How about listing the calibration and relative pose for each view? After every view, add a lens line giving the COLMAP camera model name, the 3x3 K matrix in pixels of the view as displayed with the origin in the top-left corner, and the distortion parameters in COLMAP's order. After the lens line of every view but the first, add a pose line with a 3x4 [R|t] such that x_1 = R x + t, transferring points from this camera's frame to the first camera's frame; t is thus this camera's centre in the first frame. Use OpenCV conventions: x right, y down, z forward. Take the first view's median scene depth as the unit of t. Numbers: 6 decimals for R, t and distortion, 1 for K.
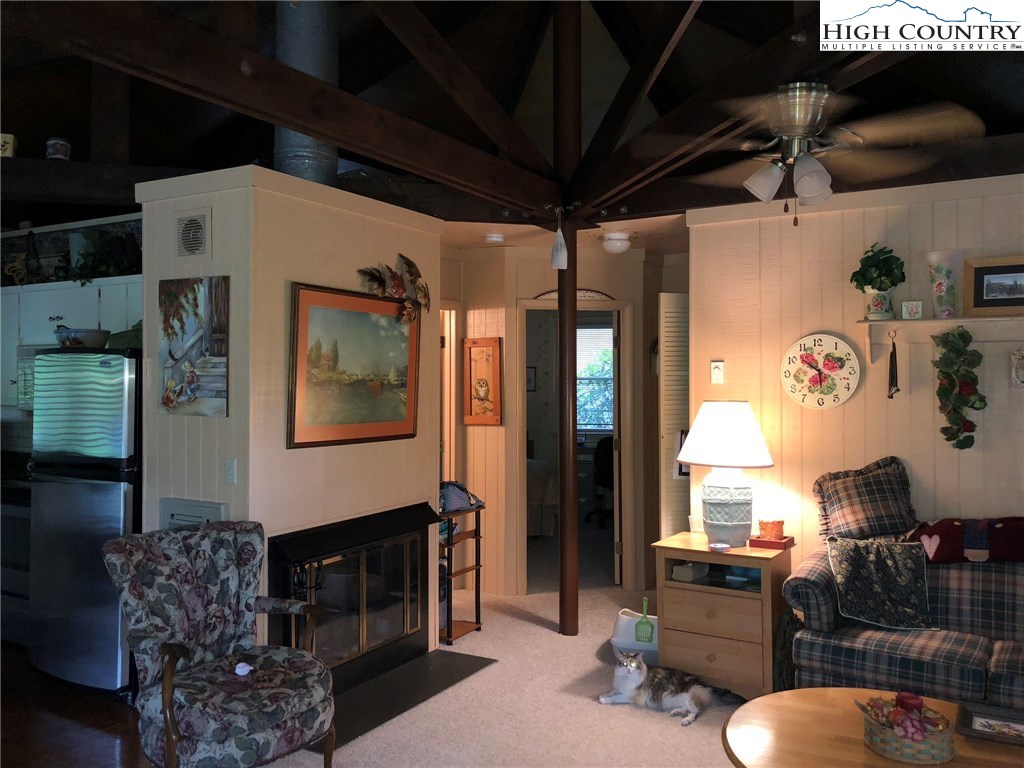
lens RADIAL K [[809.5, 0, 519.6], [0, 809.5, 380.9], [0, 0, 1]] dist [0.049515, -0.011039]
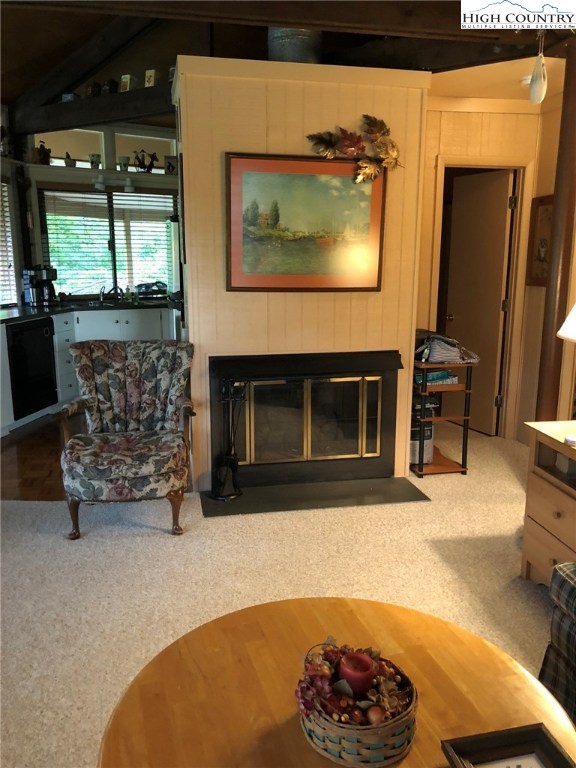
lens RADIAL K [[607.1, 0, 289.8], [0, 607.1, 379.7], [0, 0, 1]] dist [0.049515, -0.011039]
pose [[0.682846, 0.147820, -0.715451, 0.544587], [-0.003230, 0.979917, 0.199379, 0.032343], [0.730555, -0.133834, 0.669611, 0.456798]]
